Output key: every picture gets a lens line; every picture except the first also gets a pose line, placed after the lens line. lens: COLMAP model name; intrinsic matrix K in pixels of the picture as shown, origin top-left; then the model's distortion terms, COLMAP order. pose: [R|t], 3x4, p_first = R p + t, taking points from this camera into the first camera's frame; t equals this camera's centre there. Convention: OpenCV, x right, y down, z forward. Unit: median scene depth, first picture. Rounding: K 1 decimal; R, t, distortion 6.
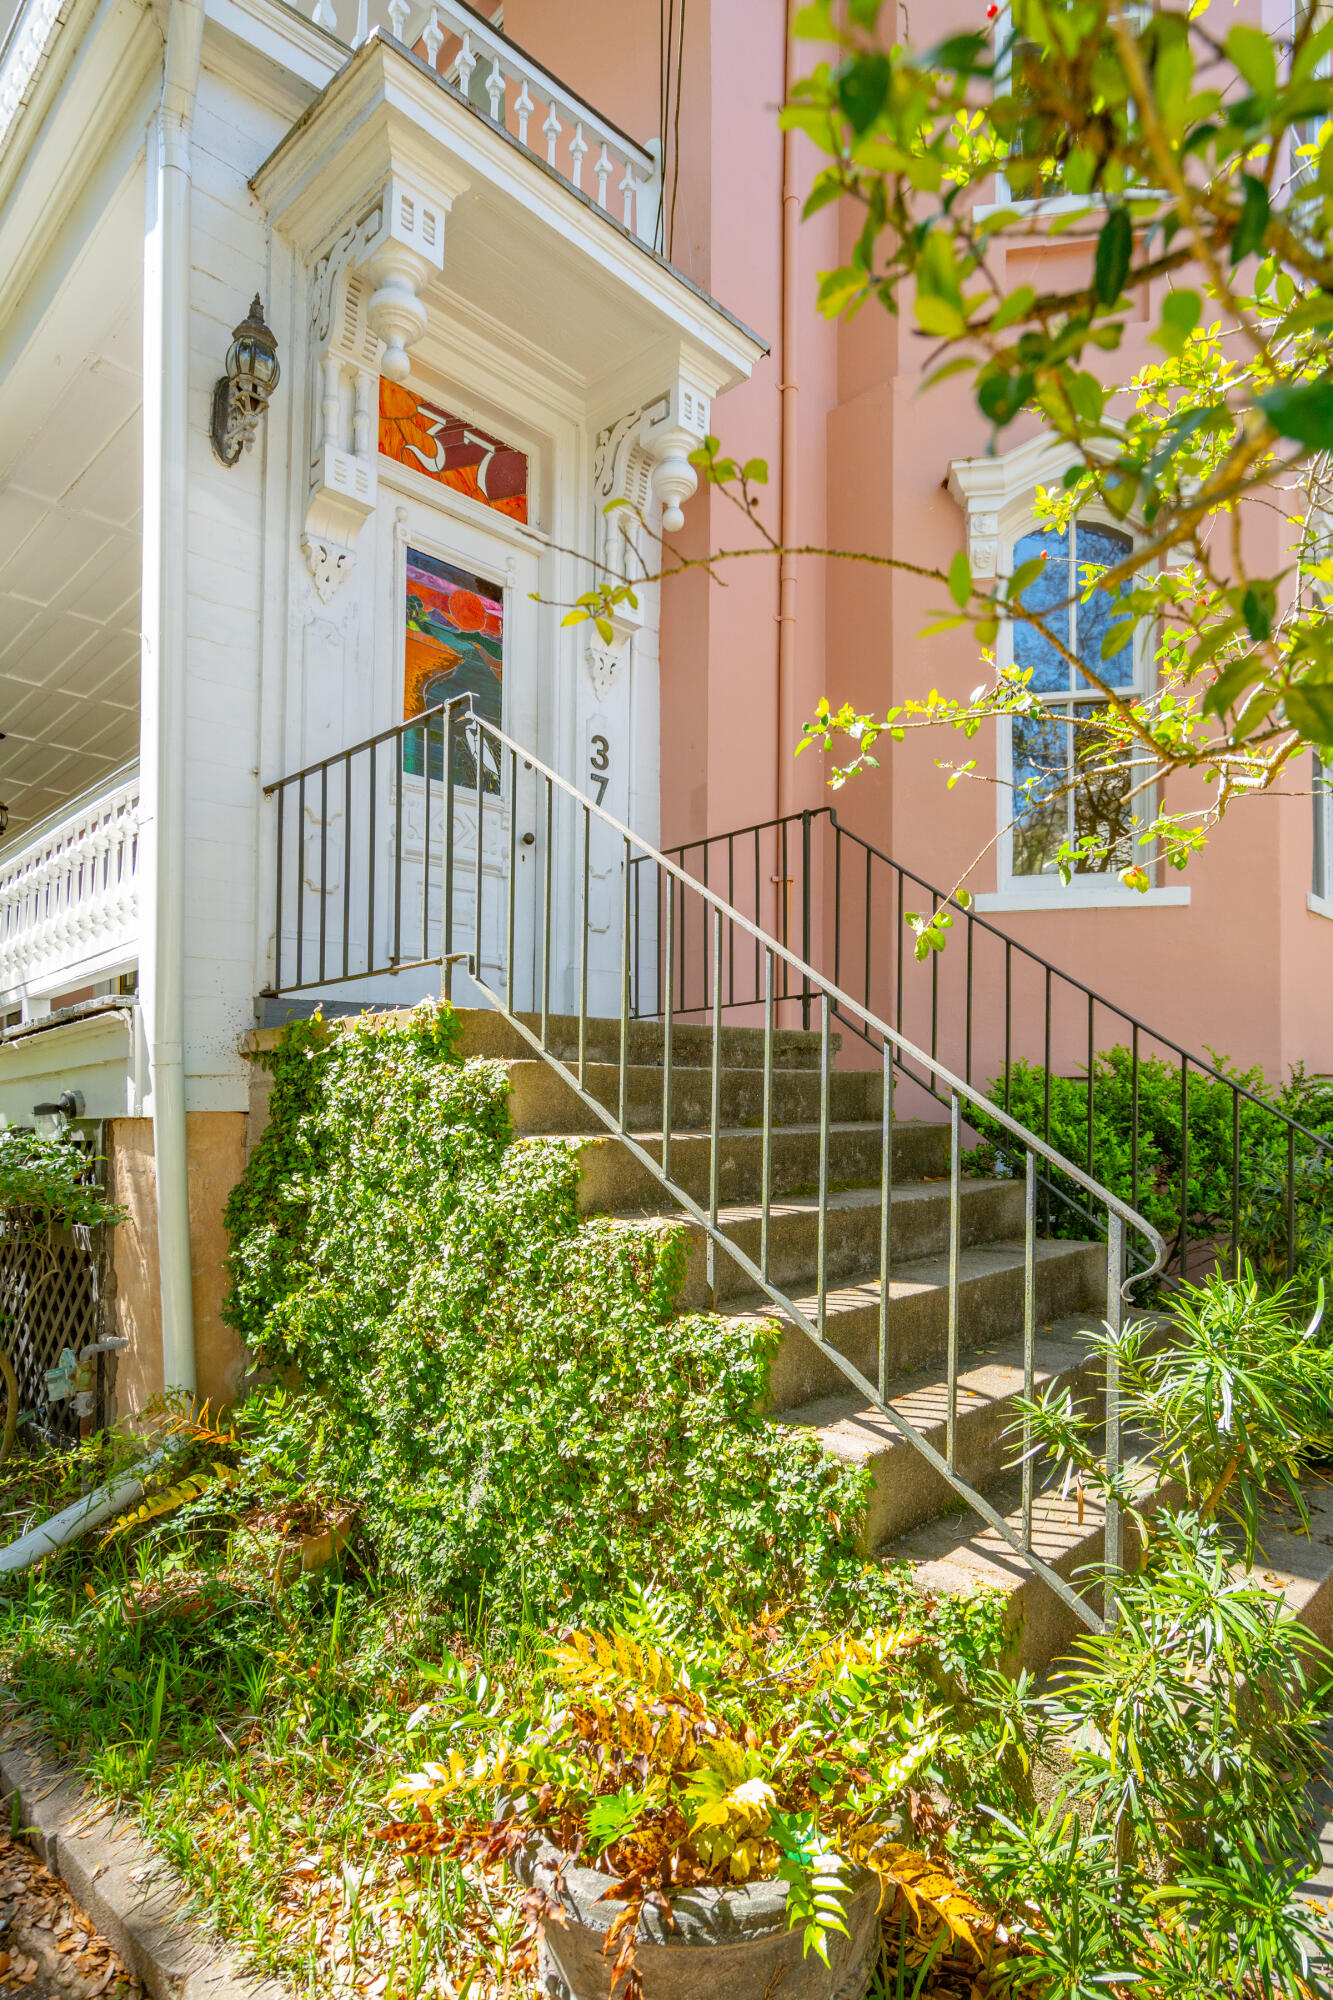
lens RADIAL K [[1031.1, 0, 666.5], [0, 1031.1, 1000.0], [0, 0, 1]] dist [0.001848, -0.000199]
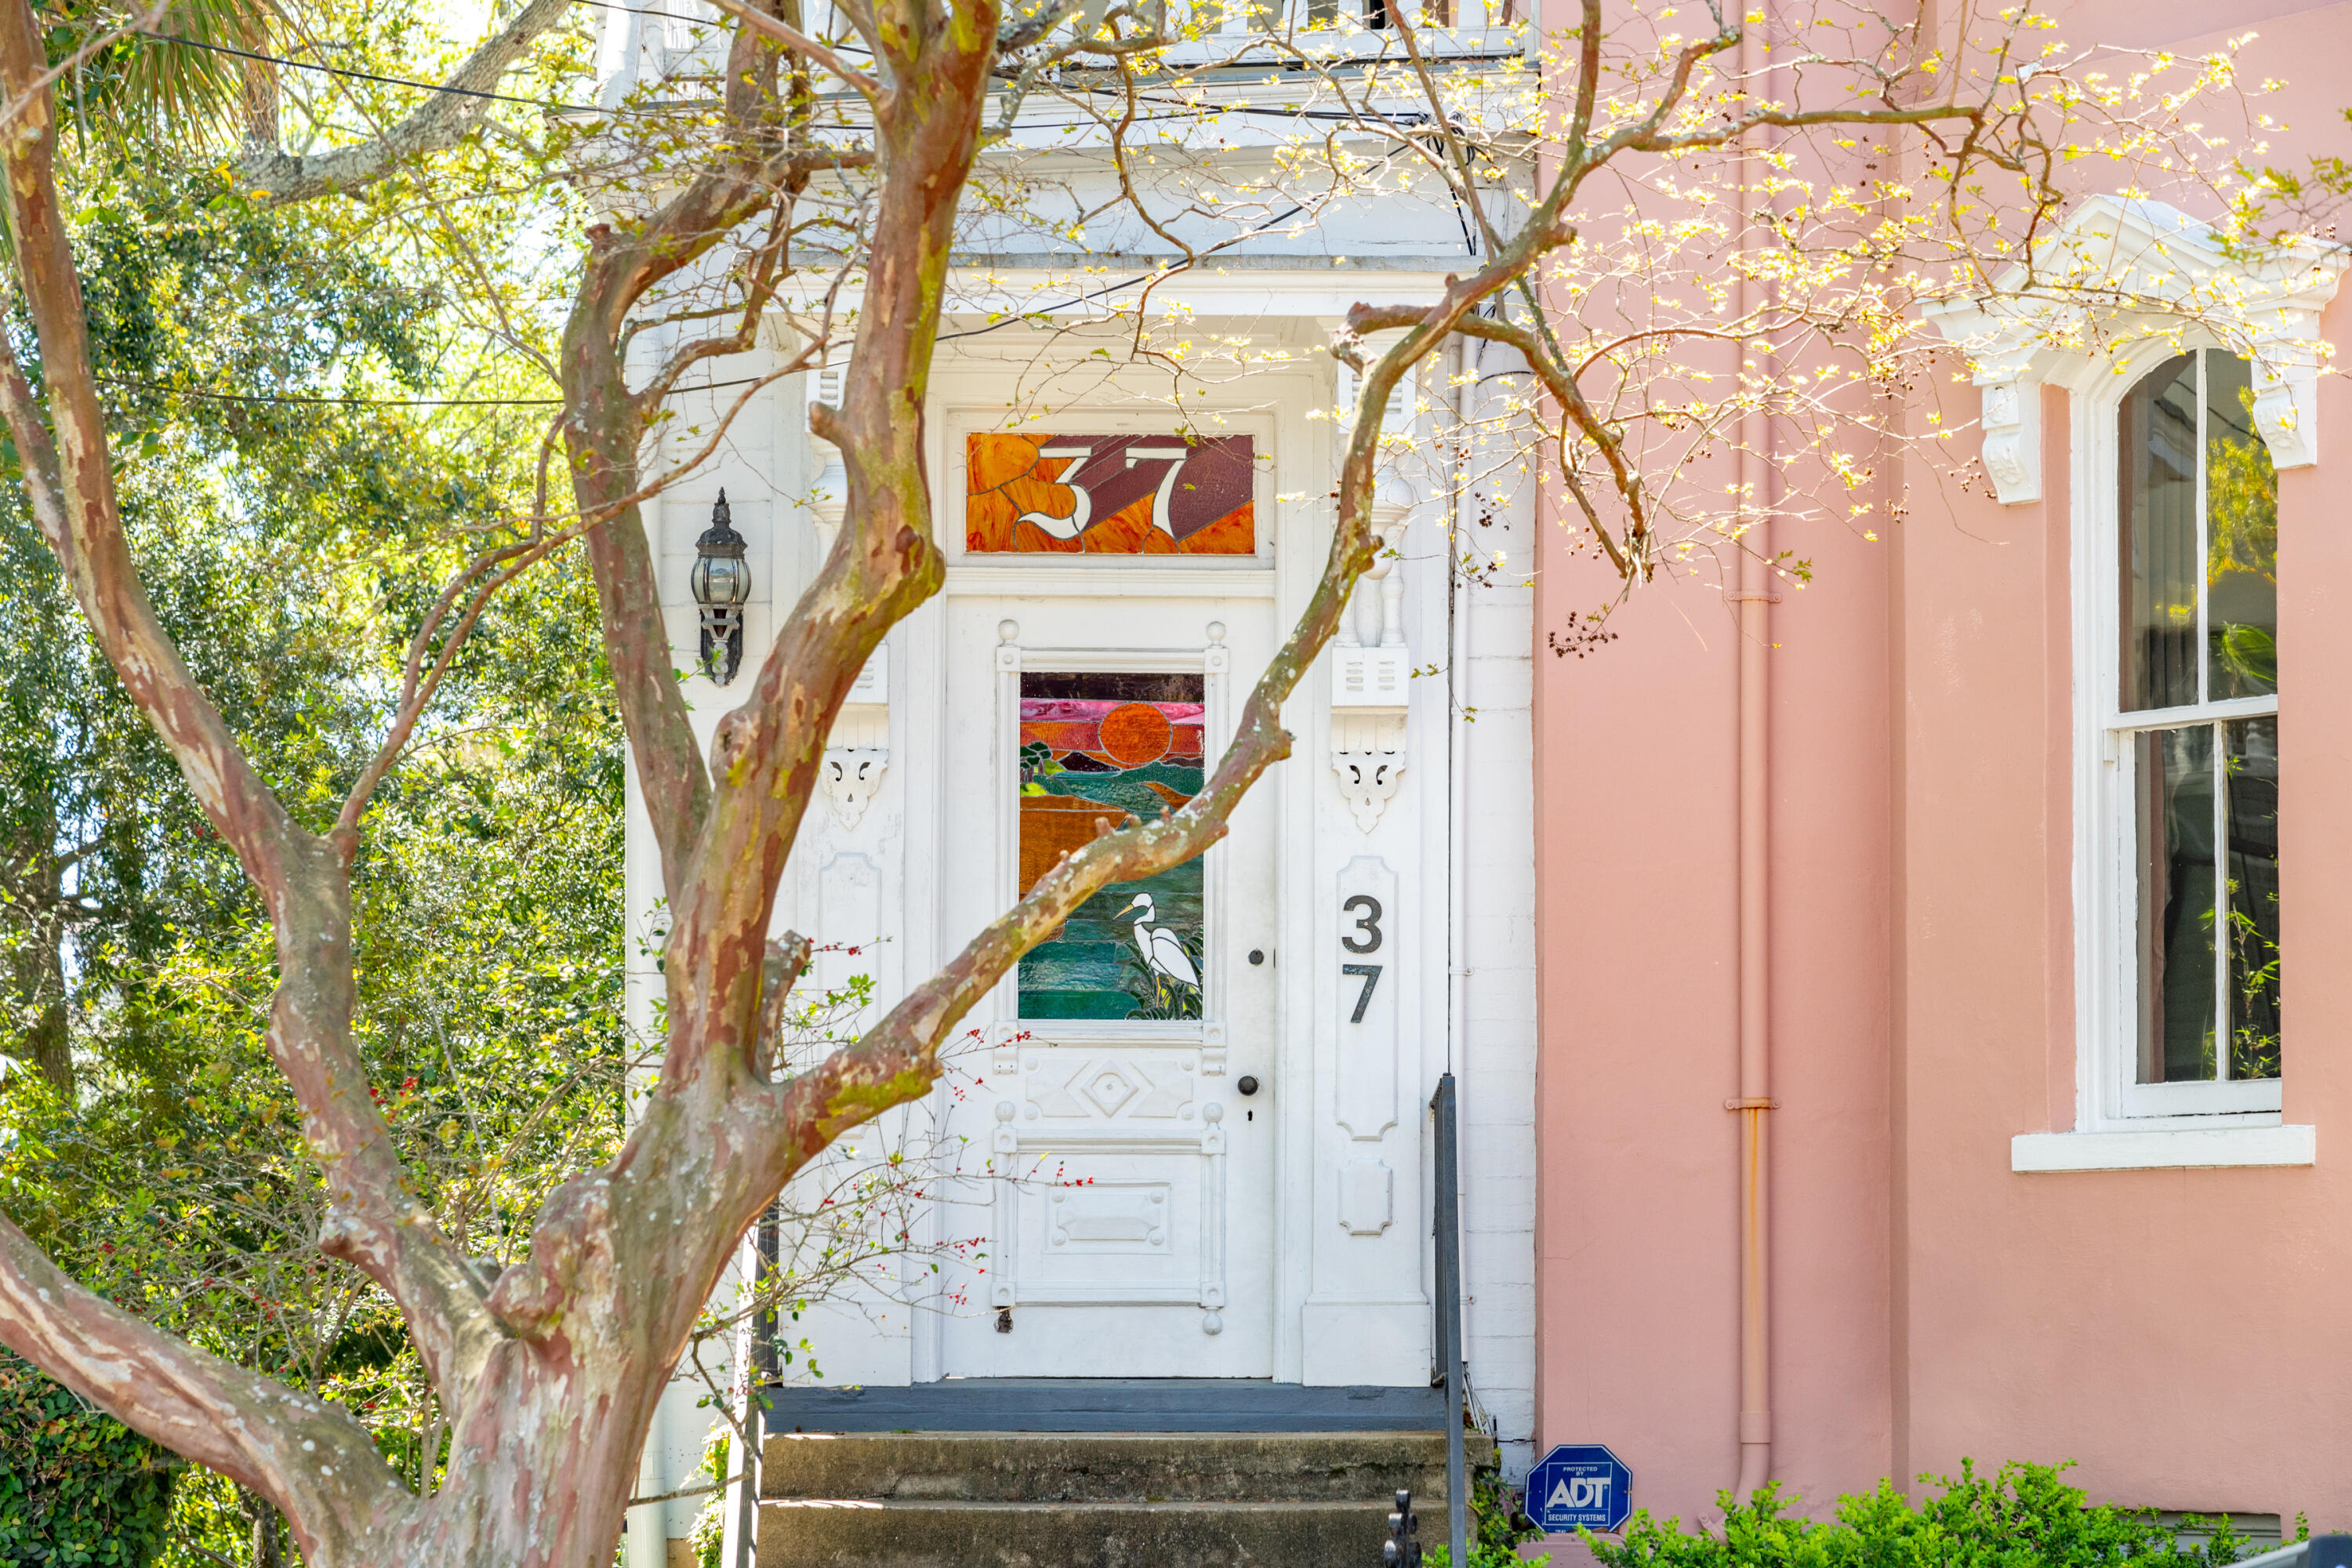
lens RADIAL K [[7056.8, 0, 1176.0], [0, 7056.8, 784.0], [0, 0, 1]] dist [0.938892, 0.055230]
pose [[0.701117, -0.057935, -0.710689, 3.488749], [0.032470, 0.998254, -0.049344, -0.160334], [0.712307, 0.011519, 0.701773, -2.429767]]
